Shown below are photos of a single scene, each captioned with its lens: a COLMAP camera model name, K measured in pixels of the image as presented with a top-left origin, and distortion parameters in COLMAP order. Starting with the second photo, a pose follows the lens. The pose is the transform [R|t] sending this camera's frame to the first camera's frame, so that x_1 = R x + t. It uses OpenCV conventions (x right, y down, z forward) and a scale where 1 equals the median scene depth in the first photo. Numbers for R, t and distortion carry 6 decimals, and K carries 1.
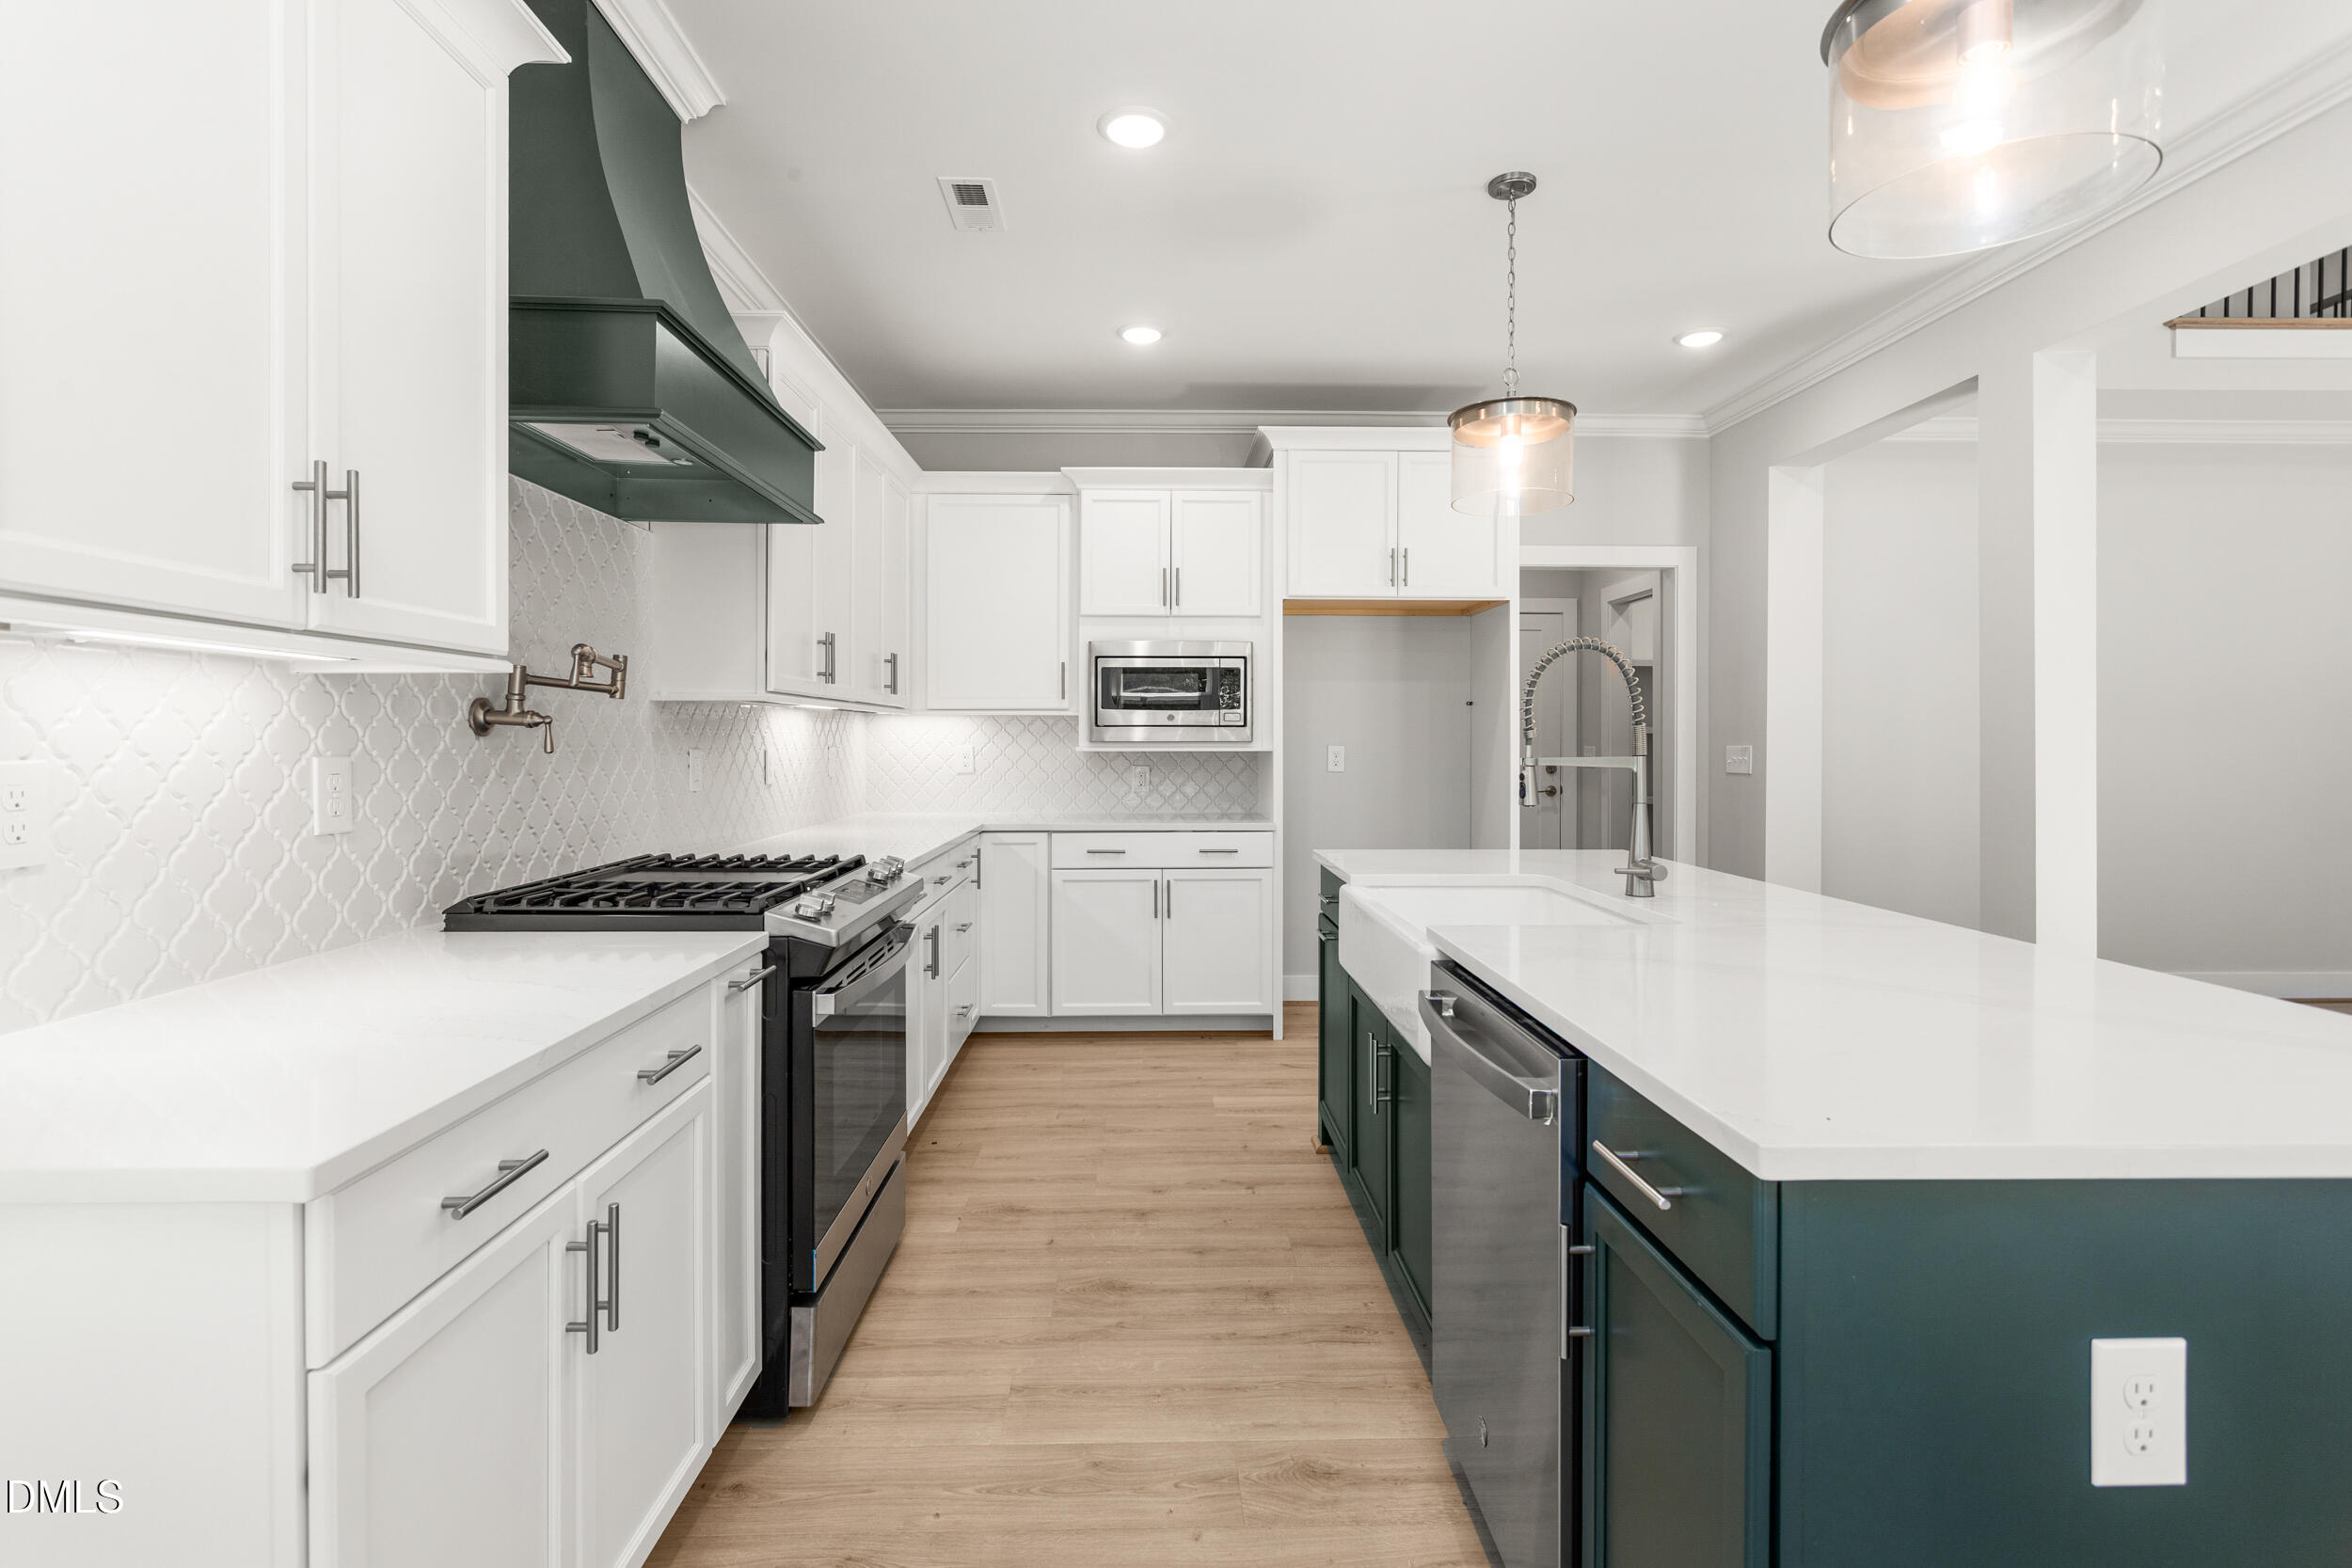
lens RADIAL K [[1130.2, 0, 1169.5], [0, 1130.2, 763.3], [0, 0, 1]] dist [-0.006407, 0.005167]
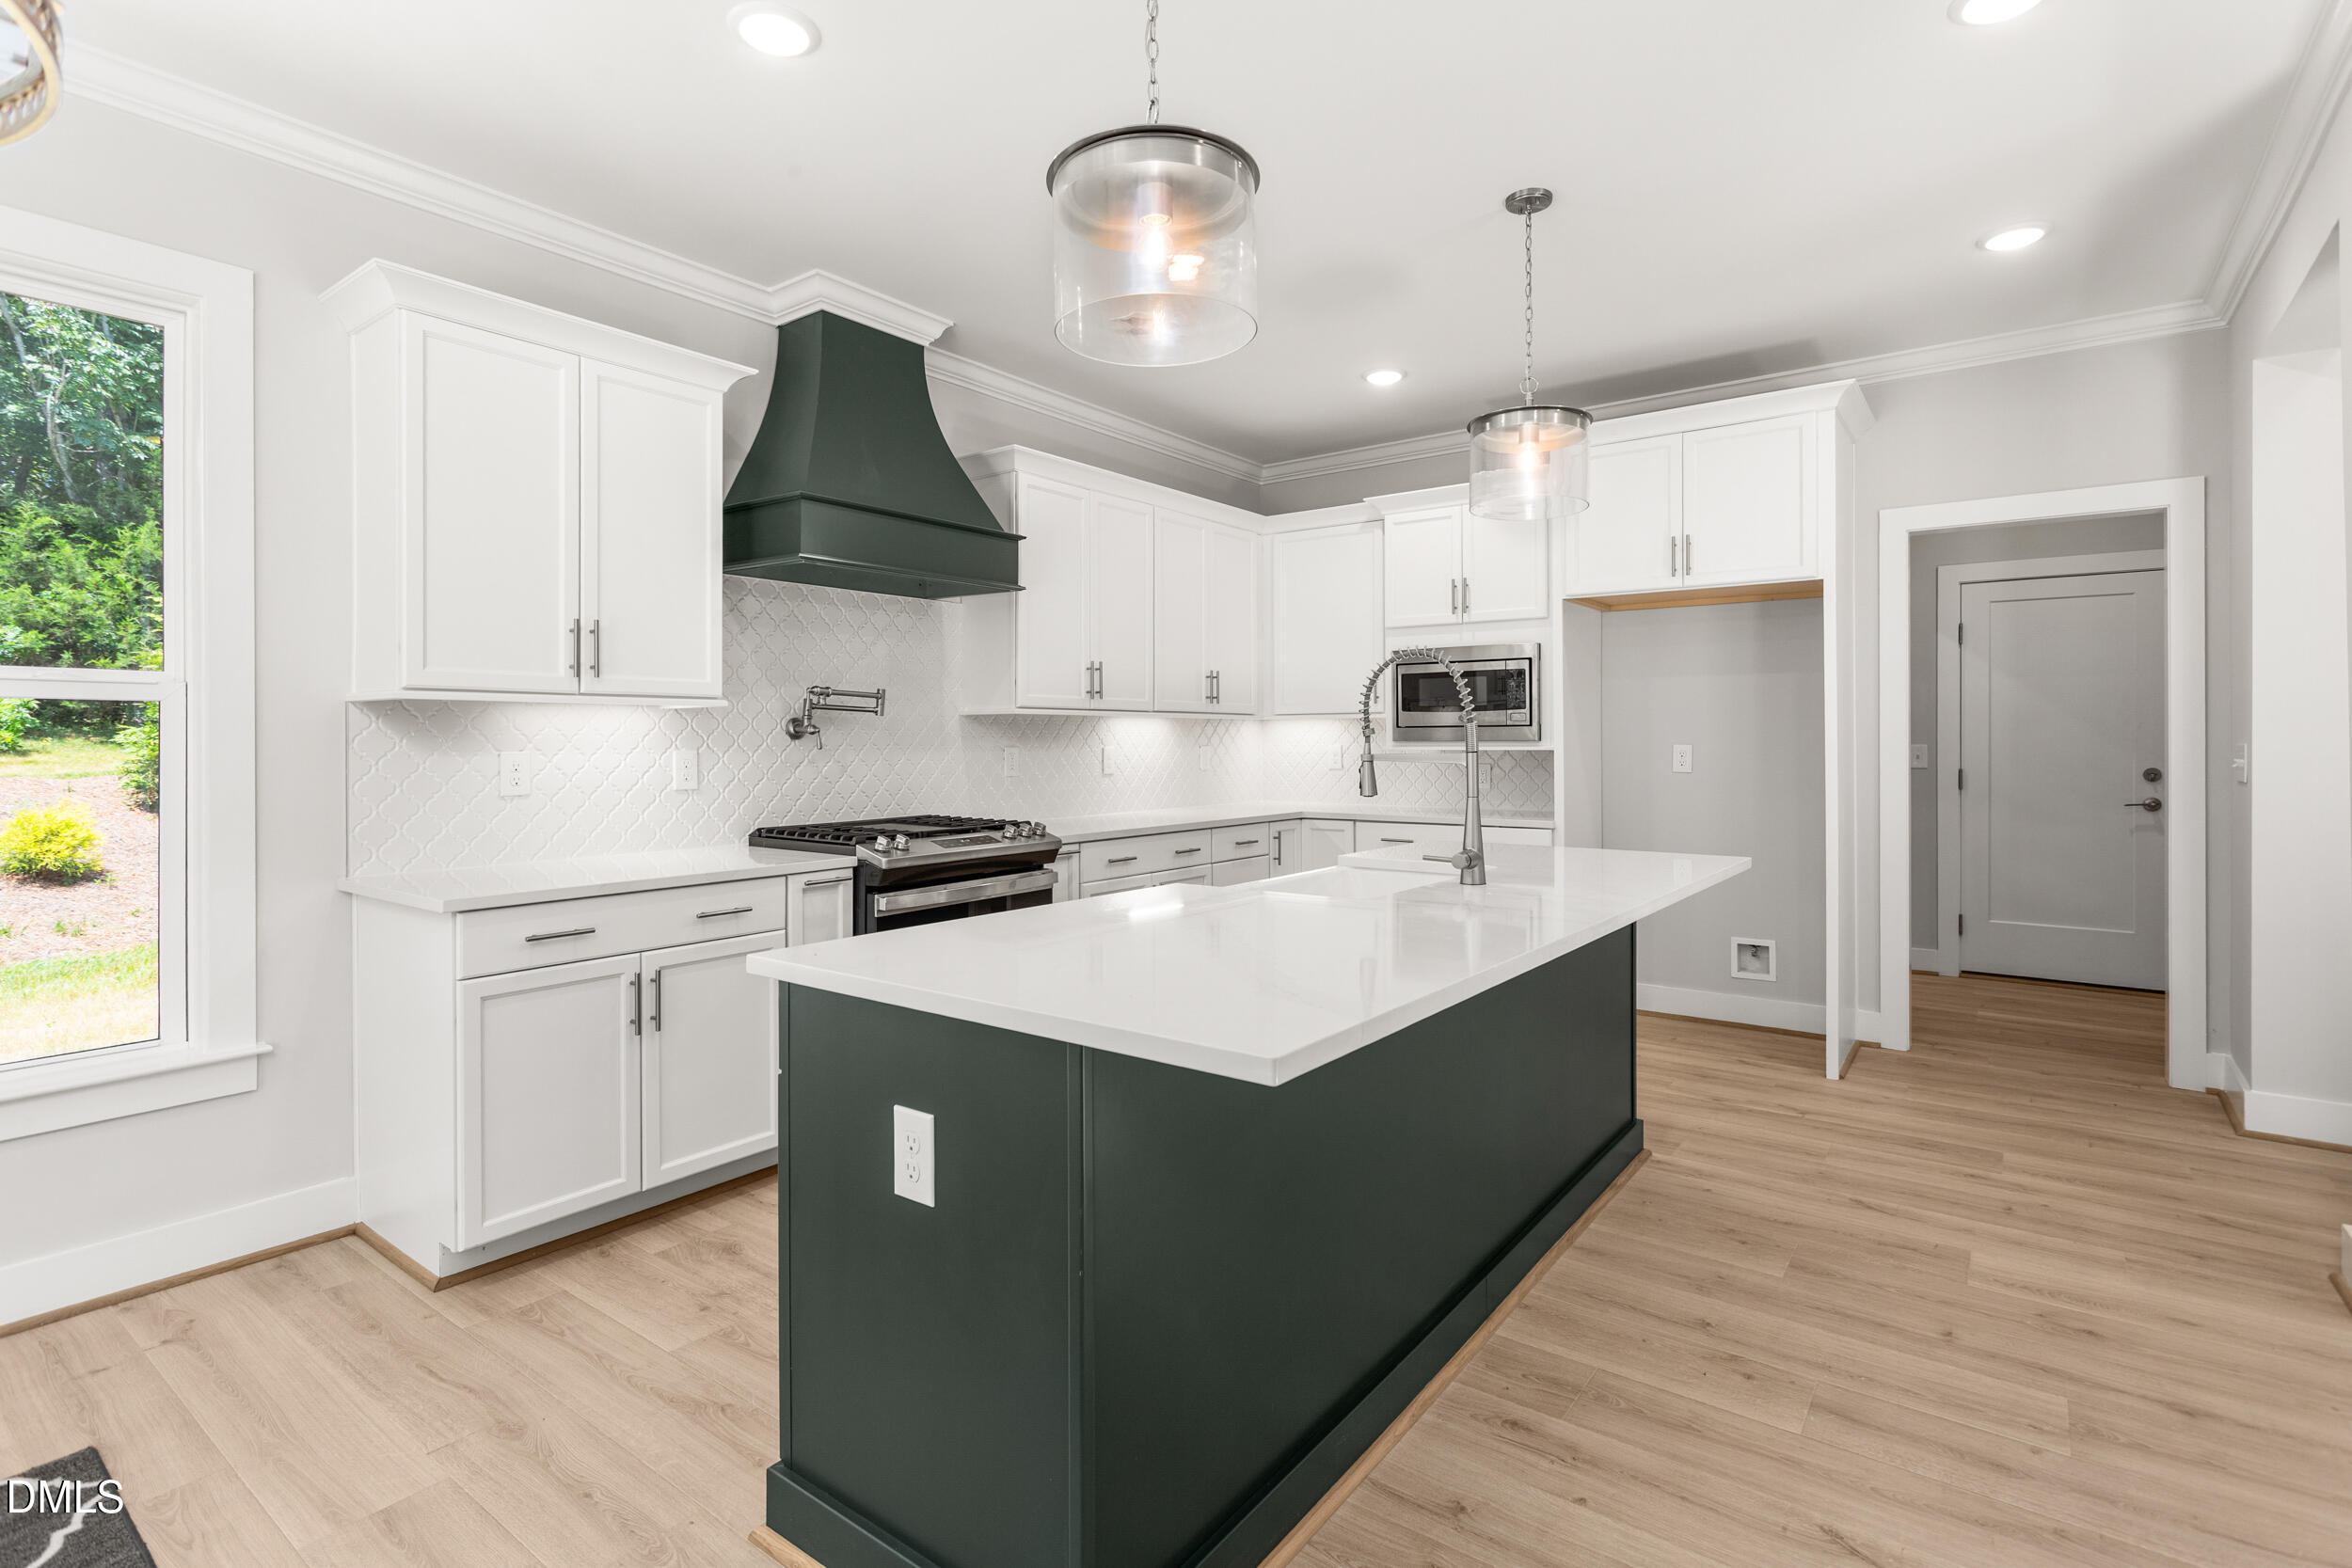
lens RADIAL K [[1130.2, 0, 1150.2], [0, 1130.2, 758.1], [0, 0, 1]] dist [-0.006407, 0.005167]
pose [[0.776374, 0.006356, -0.630241, 0.453357], [-0.009098, 0.999958, -0.001123, 0.000792], [0.630207, 0.006605, 0.776399, -0.009654]]
